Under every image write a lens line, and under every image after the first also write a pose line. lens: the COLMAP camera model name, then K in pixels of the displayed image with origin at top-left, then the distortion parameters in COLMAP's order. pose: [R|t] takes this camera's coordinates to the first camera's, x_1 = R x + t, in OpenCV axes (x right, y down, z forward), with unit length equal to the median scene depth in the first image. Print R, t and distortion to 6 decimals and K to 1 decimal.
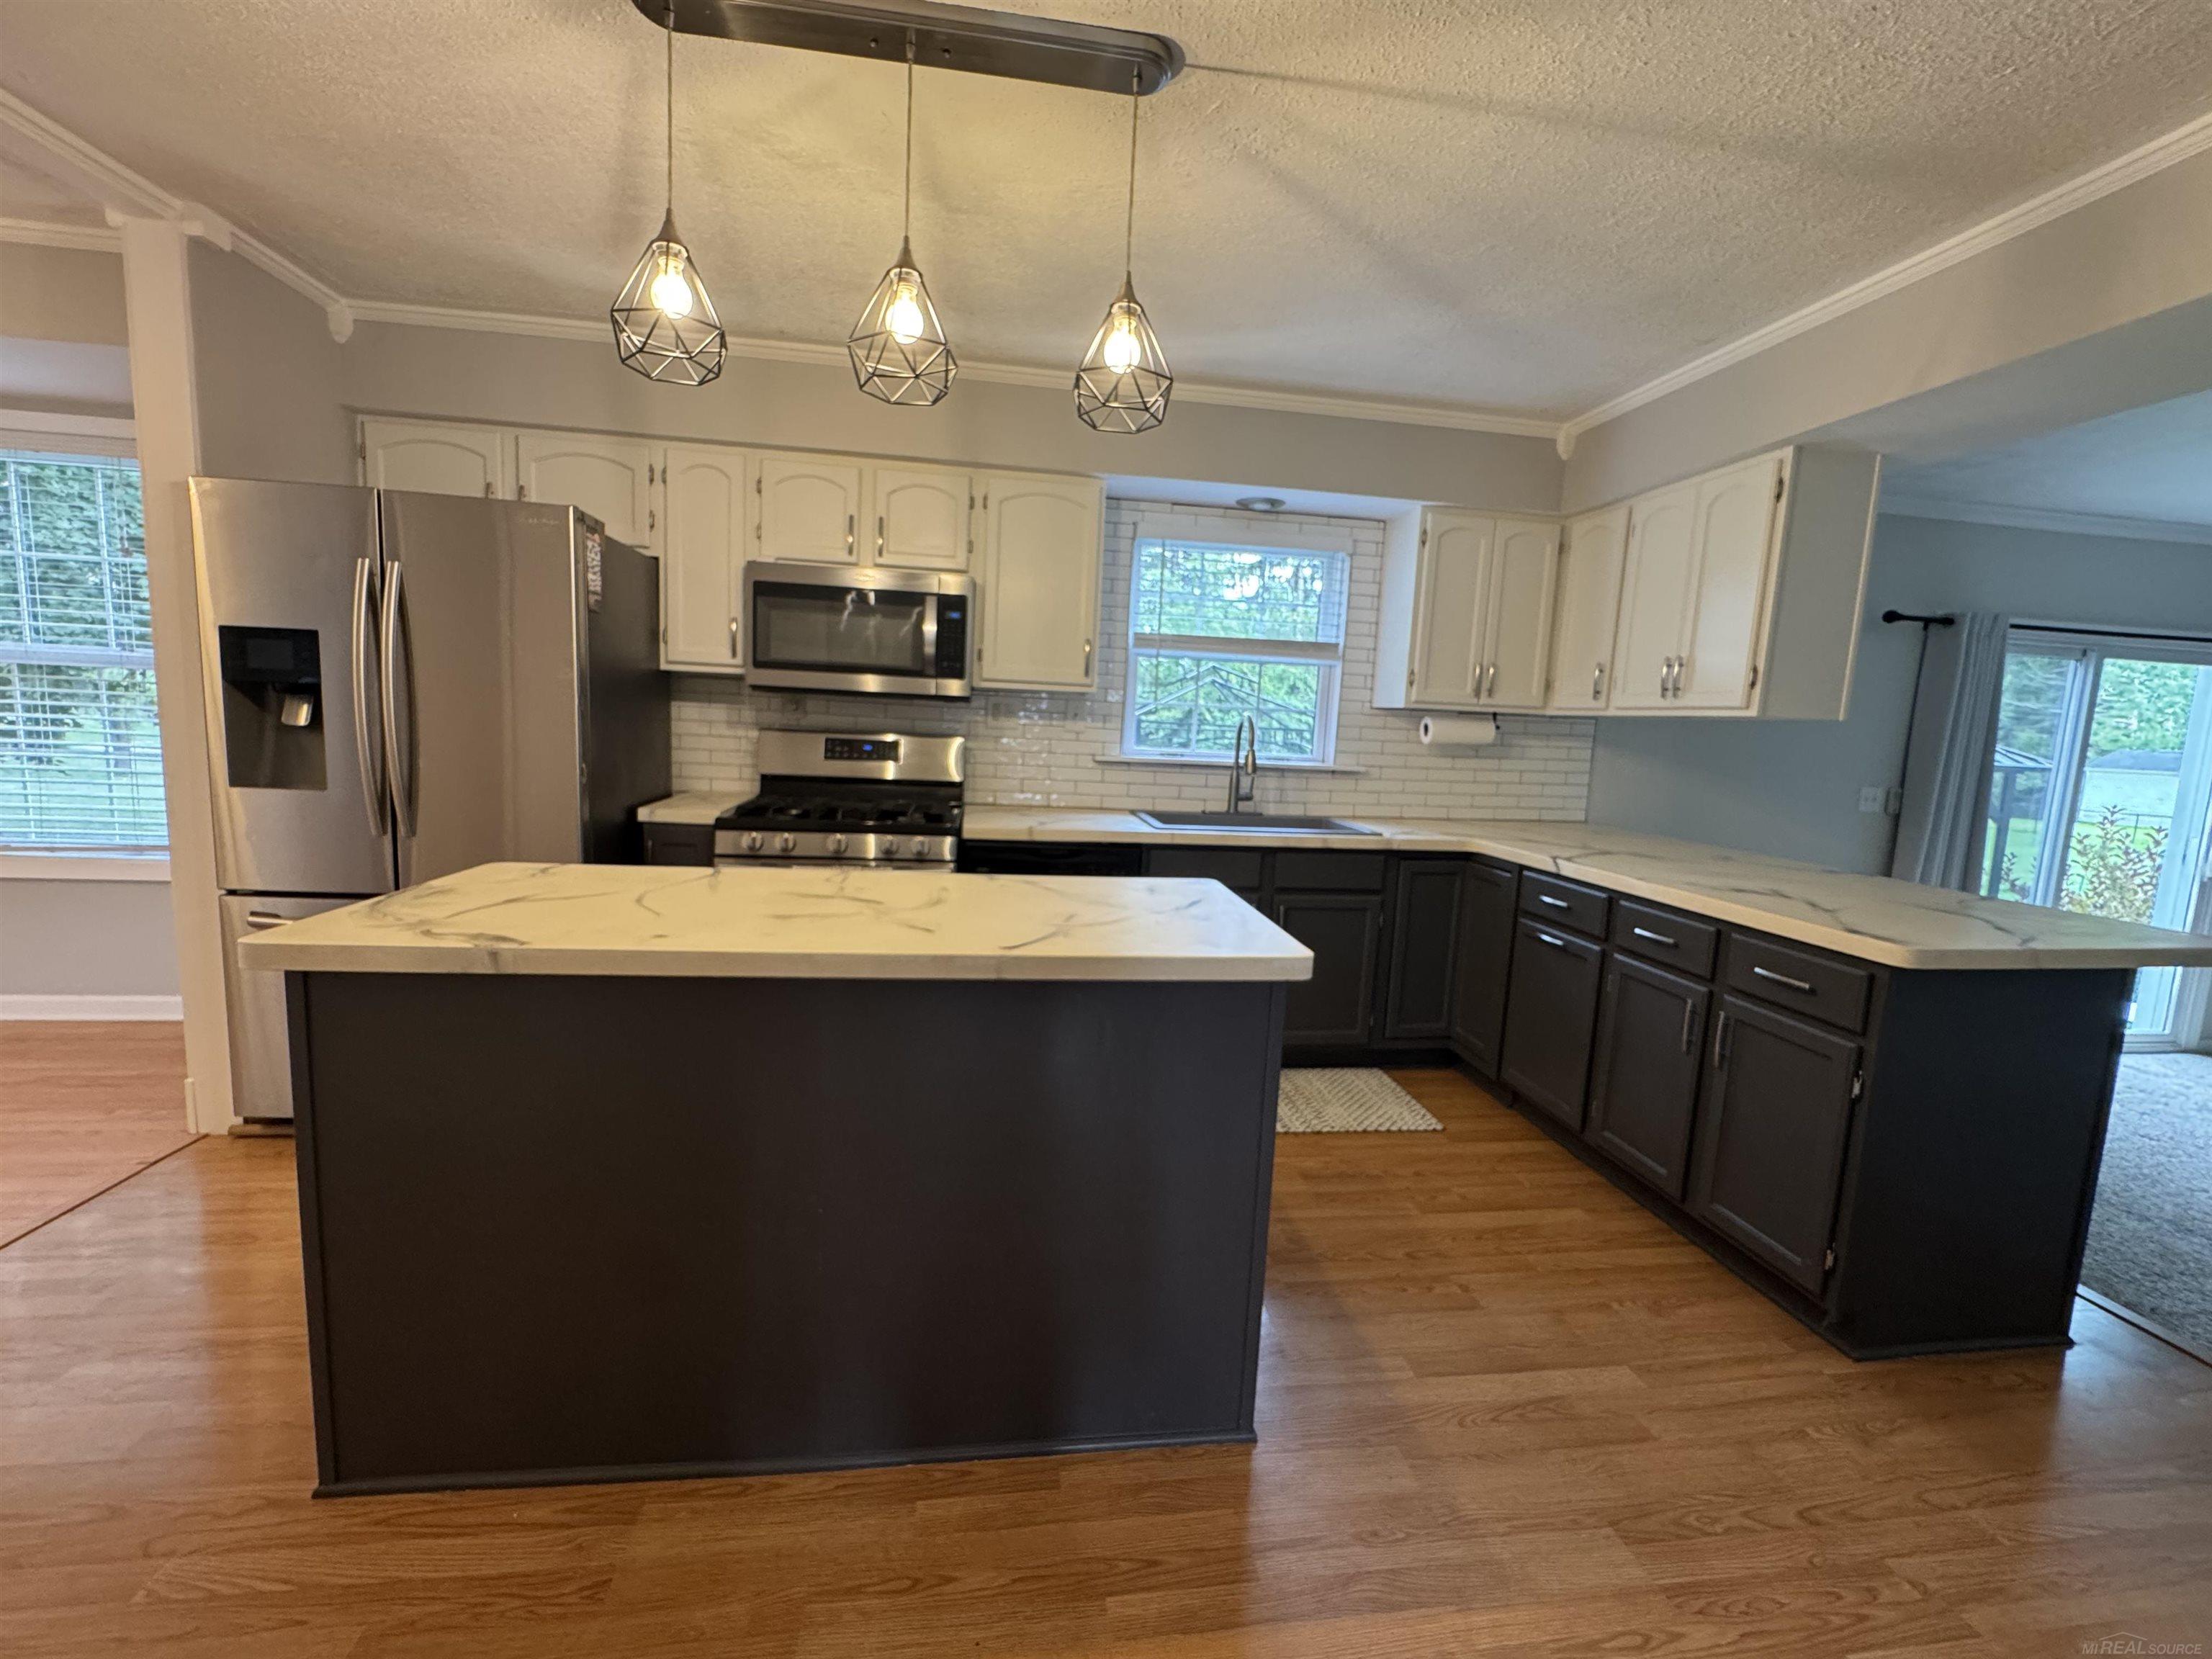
lens RADIAL K [[886.7, 0, 1102.6], [0, 886.7, 829.0], [0, 0, 1]] dist [-0.002202, -0.000802]
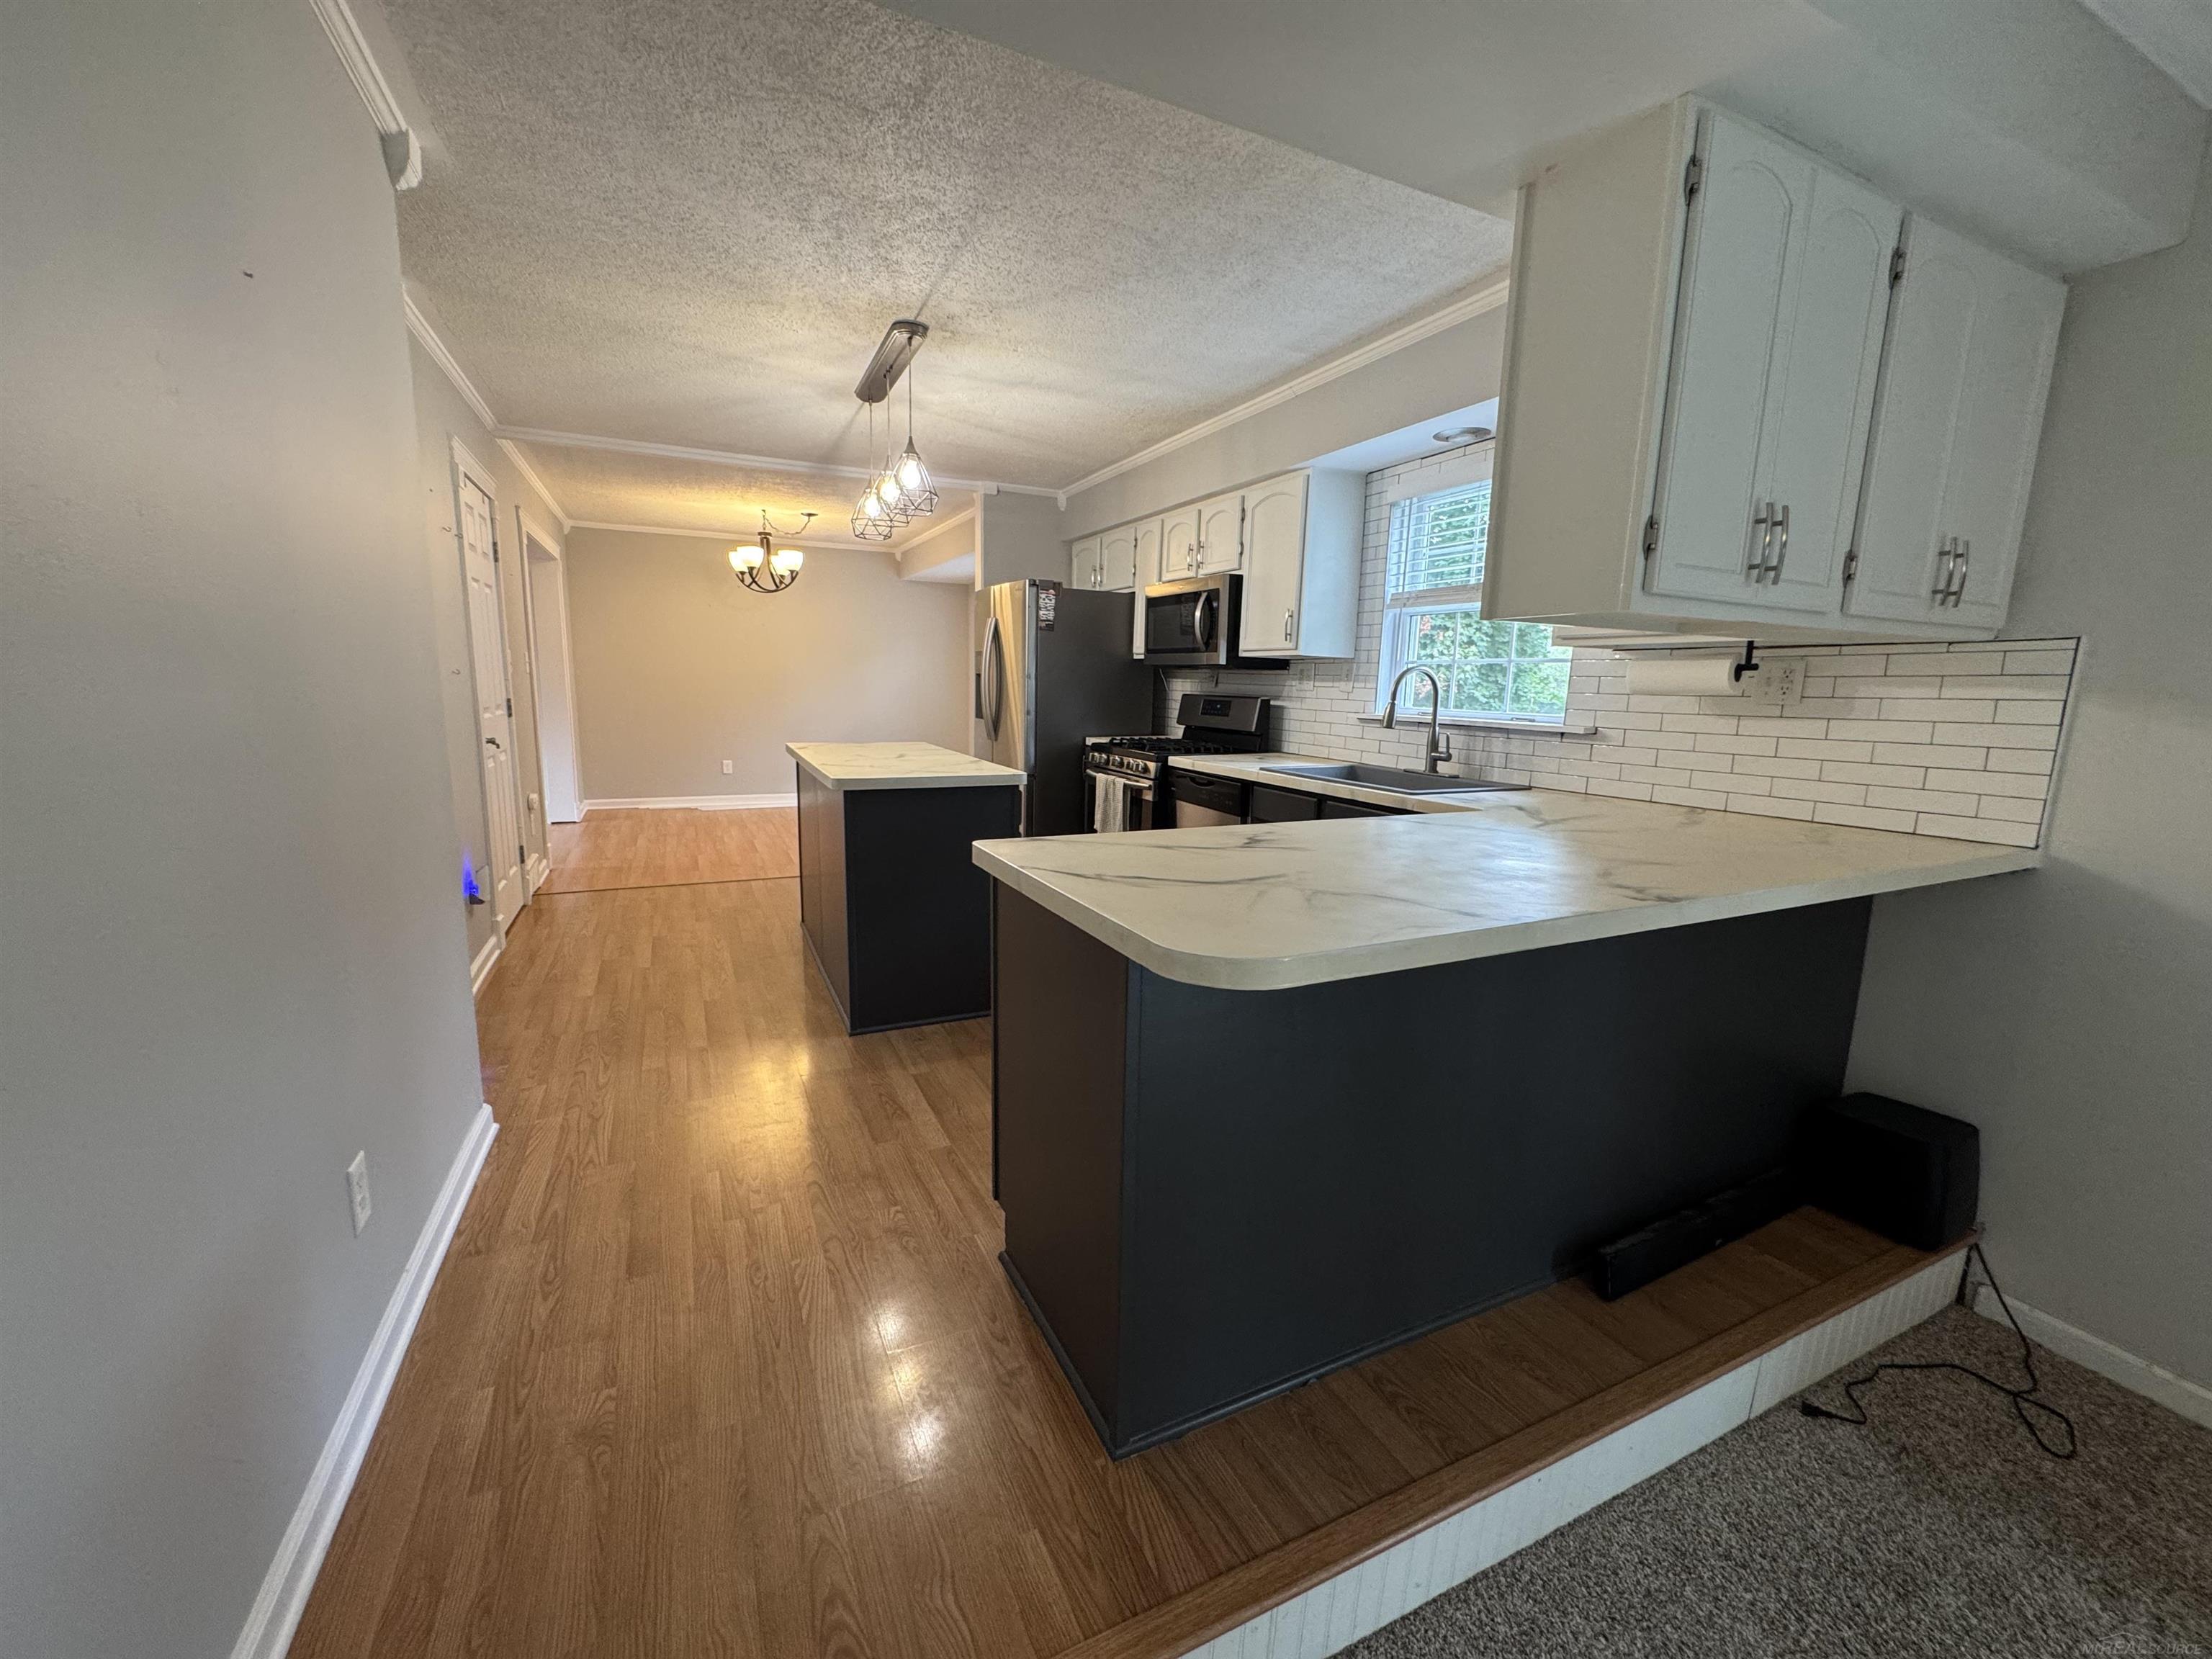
lens RADIAL K [[886.7, 0, 1110.5], [0, 886.7, 830.8], [0, 0, 1]] dist [-0.002202, -0.000802]
pose [[0.304112, 0.118960, -0.945180, 0.944066], [-0.125218, 0.988556, 0.084130, 0.005171], [0.944371, 0.092769, 0.315528, 0.392932]]
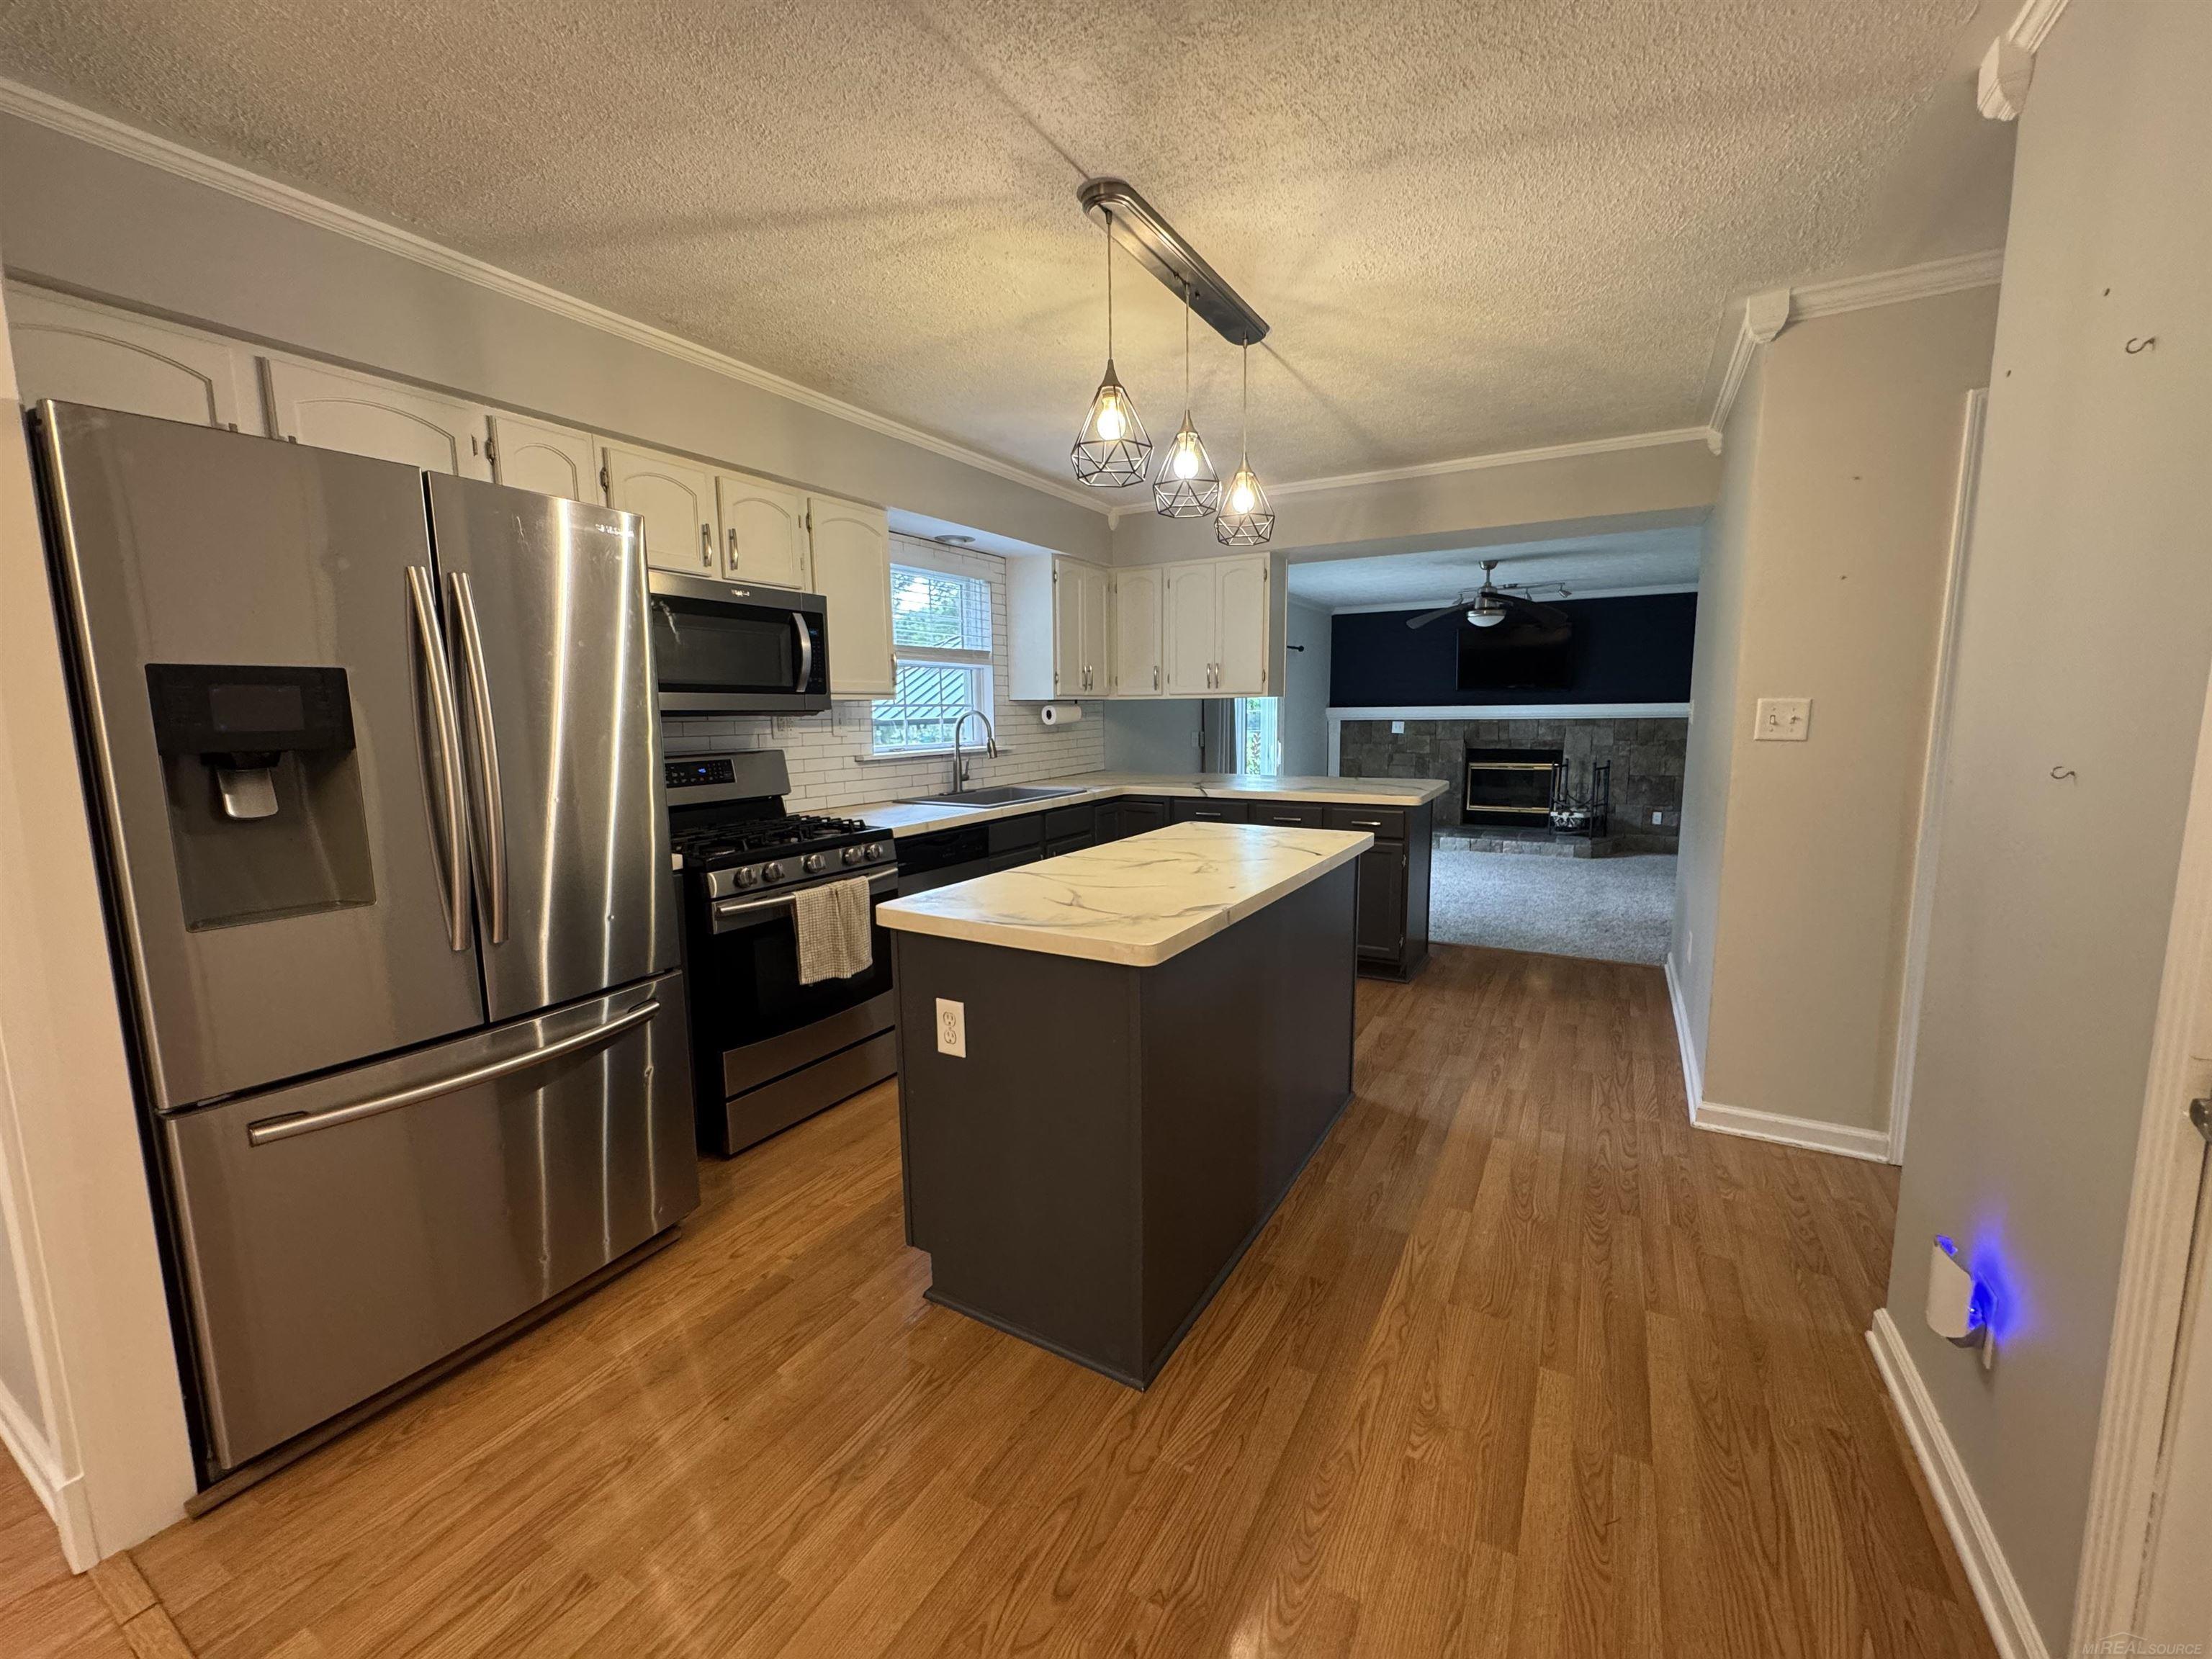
lens RADIAL K [[886.7, 0, 1100.8], [0, 886.7, 826.3], [0, 0, 1]] dist [-0.002202, -0.000802]
pose [[0.615075, -0.157539, 0.772570, -0.683571], [0.137988, 0.986222, 0.091248, -0.056707], [-0.776300, 0.050481, 0.628339, 0.087701]]
